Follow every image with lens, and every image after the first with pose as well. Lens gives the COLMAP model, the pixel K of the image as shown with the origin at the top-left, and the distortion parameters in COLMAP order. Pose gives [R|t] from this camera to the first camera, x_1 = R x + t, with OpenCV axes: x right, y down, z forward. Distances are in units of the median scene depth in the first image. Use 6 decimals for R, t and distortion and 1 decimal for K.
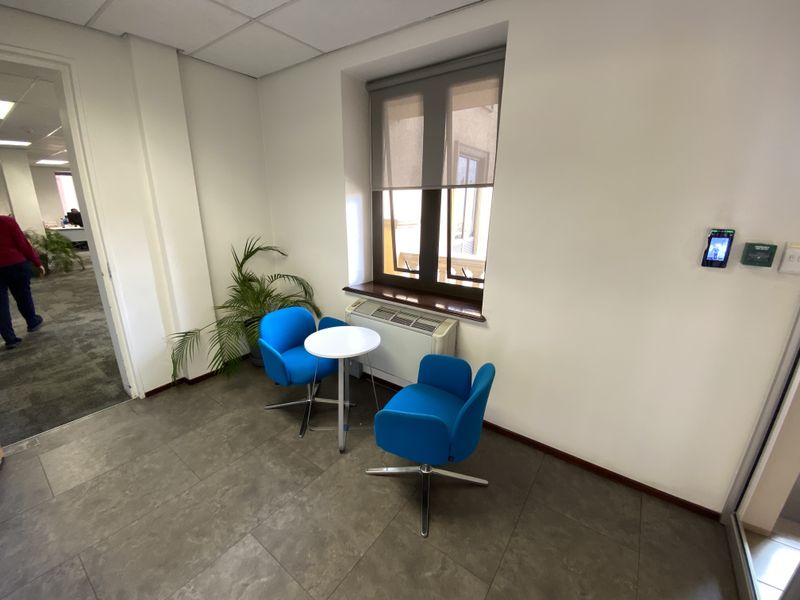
lens RADIAL K [[329.2, 0, 397.3], [0, 329.2, 300.9], [0, 0, 1]] dist [-0.000408, -0.001377]
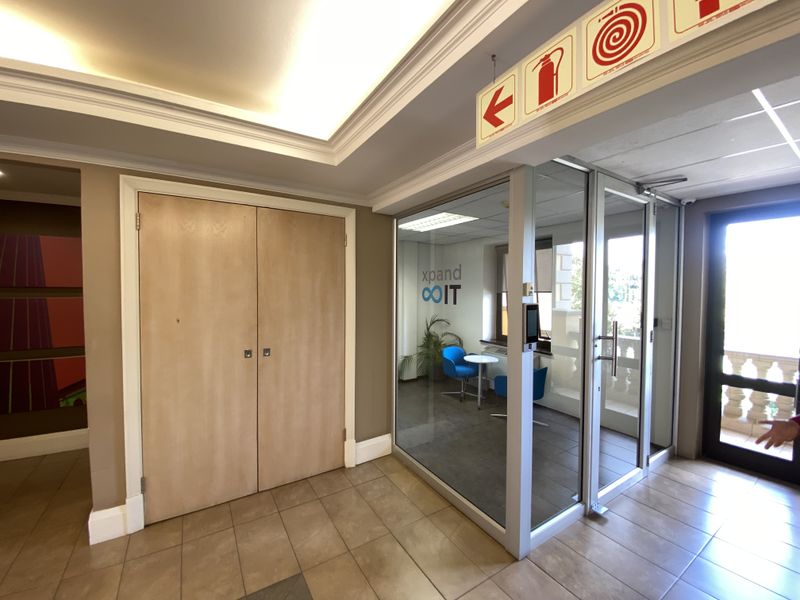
lens RADIAL K [[329.2, 0, 397.2], [0, 329.2, 297.0], [0, 0, 1]] dist [-0.000408, -0.001377]
pose [[0.928621, -0.001310, -0.371029, 0.103853], [-0.093379, 0.966980, -0.237127, 0.221739], [0.359088, 0.254847, 0.897835, -1.001670]]
